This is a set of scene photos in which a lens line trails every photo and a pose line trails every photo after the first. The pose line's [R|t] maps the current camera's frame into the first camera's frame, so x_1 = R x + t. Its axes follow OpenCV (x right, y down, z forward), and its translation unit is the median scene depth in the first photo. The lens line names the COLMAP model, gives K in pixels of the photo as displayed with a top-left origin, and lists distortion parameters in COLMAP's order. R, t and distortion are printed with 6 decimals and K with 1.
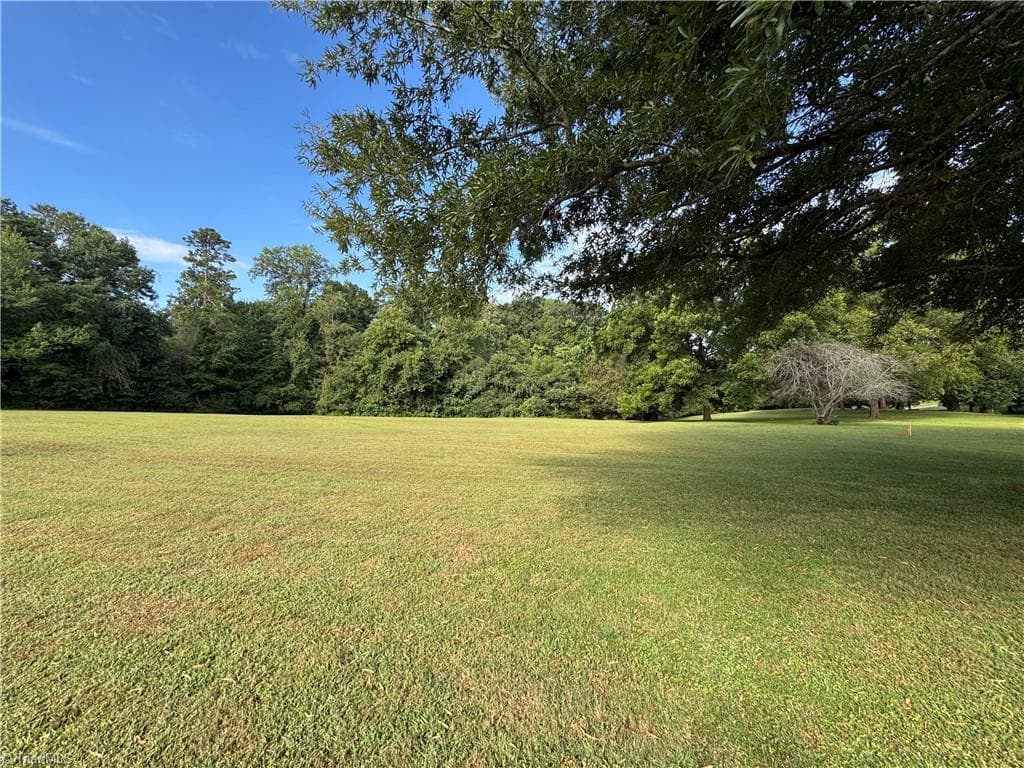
lens RADIAL K [[405.8, 0, 511.9], [0, 405.8, 382.4], [0, 0, 1]] dist [-0.001517, -0.000191]
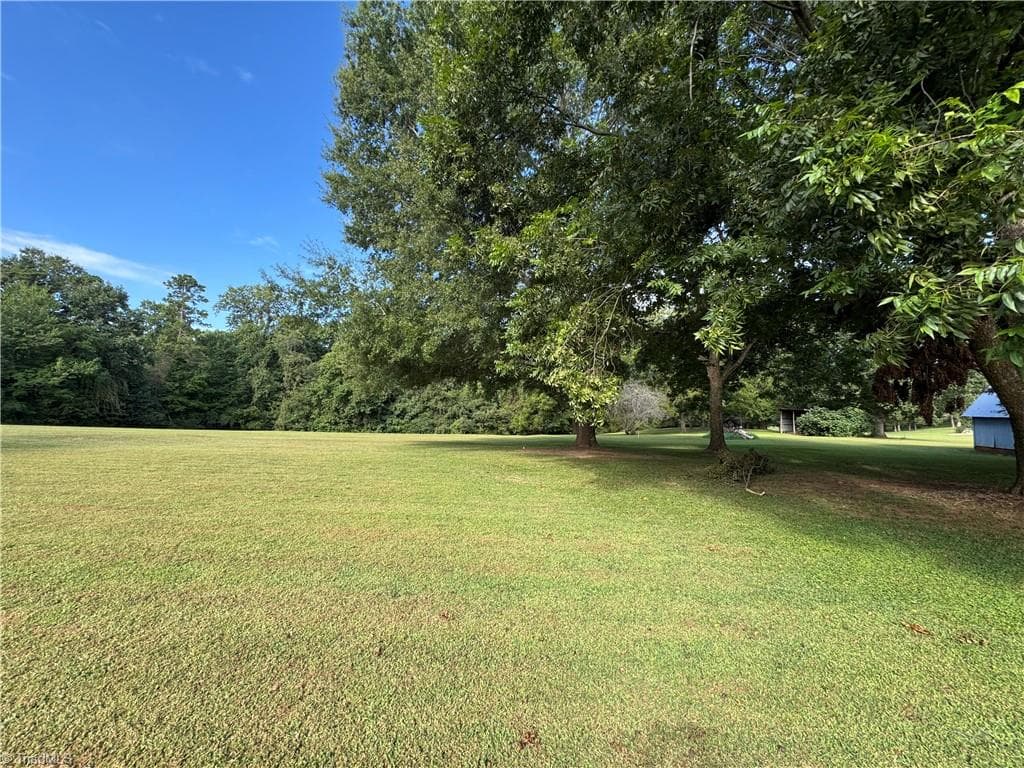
lens RADIAL K [[405.8, 0, 512.2], [0, 405.8, 383.0], [0, 0, 1]] dist [-0.001517, -0.000191]
pose [[0.992767, 0.014394, 0.119193, 0.076839], [-0.008029, 0.998524, -0.053712, -0.007320], [-0.119791, 0.052367, 0.991417, -0.334345]]
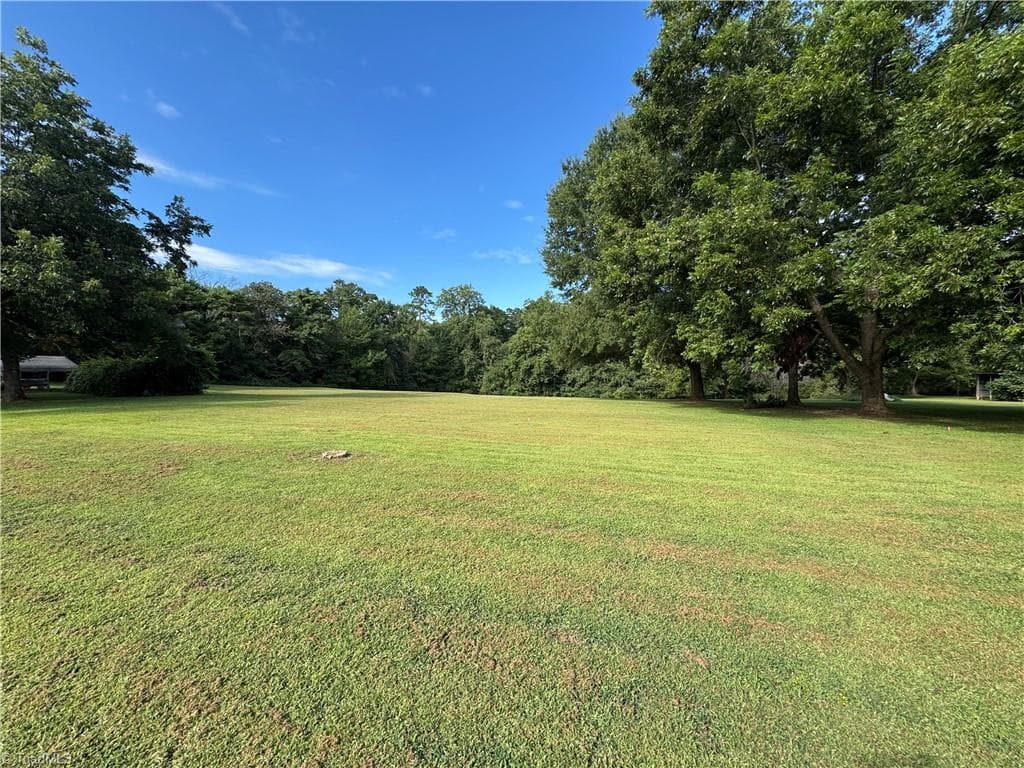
lens RADIAL K [[405.8, 0, 513.9], [0, 405.8, 384.4], [0, 0, 1]] dist [-0.001517, -0.000191]
pose [[0.962904, -0.002457, -0.269834, 0.090356], [0.008951, 0.999699, 0.022839, -0.008033], [0.269697, -0.024407, 0.962636, -0.632461]]
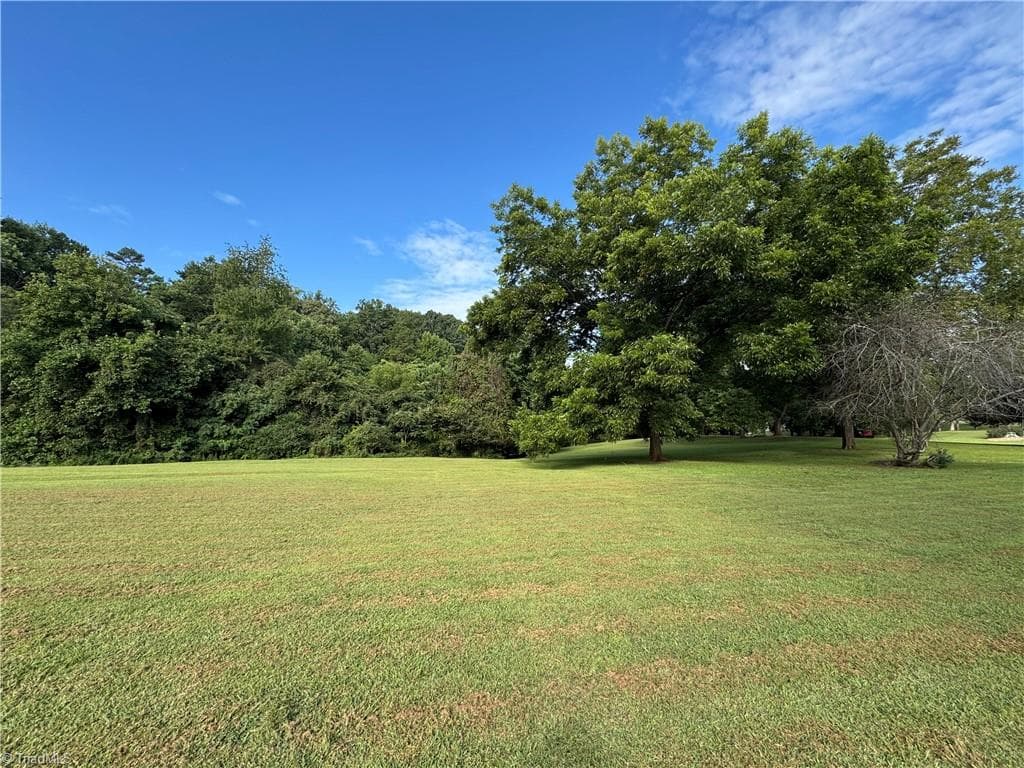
lens RADIAL K [[405.8, 0, 511.0], [0, 405.8, 382.1], [0, 0, 1]] dist [-0.001517, -0.000191]
pose [[0.940315, 0.033922, 0.338610, 0.064528], [-0.008742, 0.997099, -0.075611, 0.024661], [-0.340193, 0.068138, 0.937884, 0.426814]]
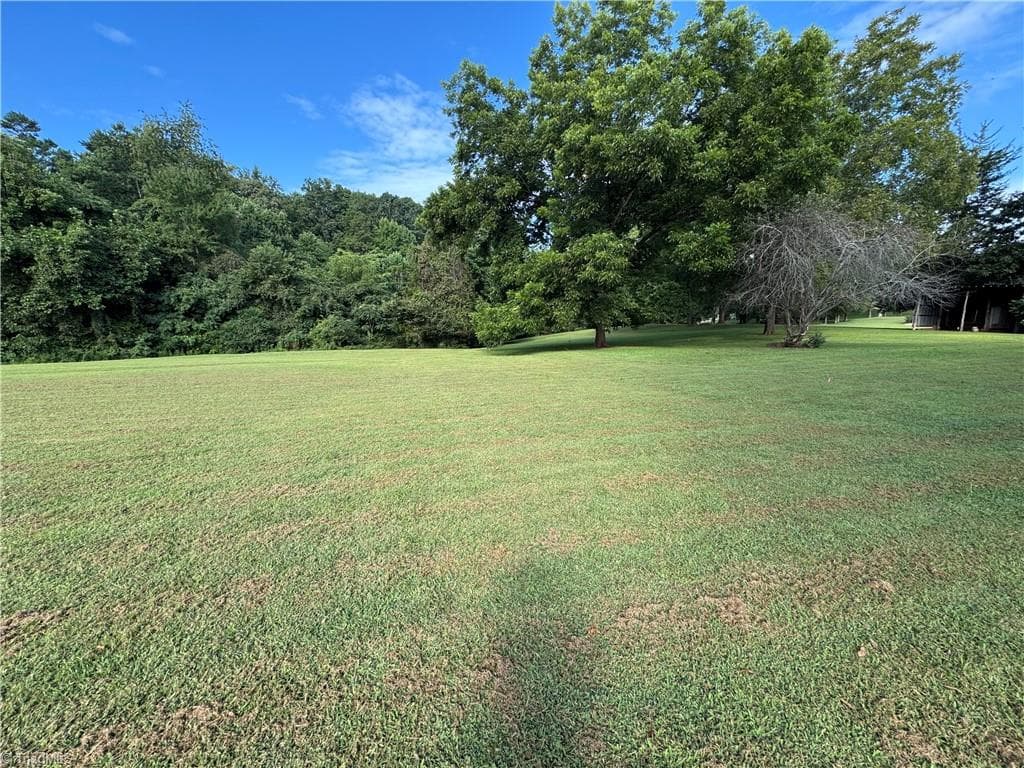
lens RADIAL K [[405.8, 0, 510.9], [0, 405.8, 381.7], [0, 0, 1]] dist [-0.001517, -0.000191]
pose [[0.910658, -0.079383, 0.405462, 0.057843], [0.001902, 0.982164, 0.188019, 0.022718], [-0.413156, -0.170450, 0.894566, 0.377738]]
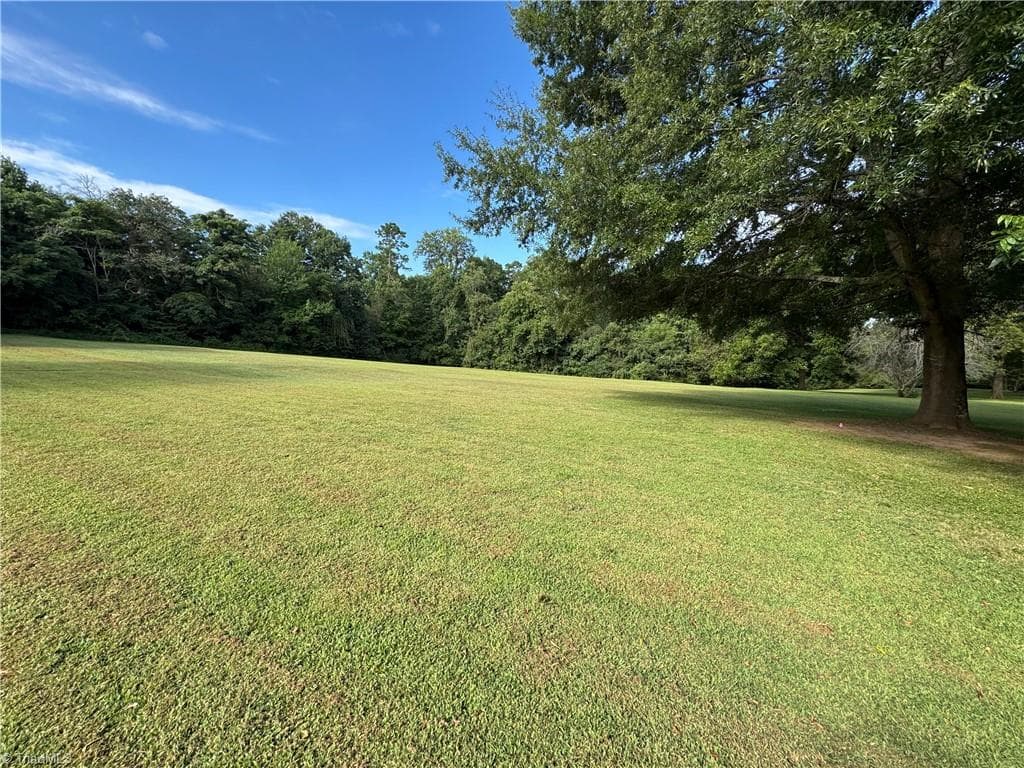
lens RADIAL K [[405.8, 0, 513.0], [0, 405.8, 382.9], [0, 0, 1]] dist [-0.001517, -0.000191]
pose [[0.958228, 0.059423, -0.279763, 0.033524], [-0.033432, 0.994744, 0.096777, -0.004558], [0.284044, -0.083382, 0.955179, -0.225373]]
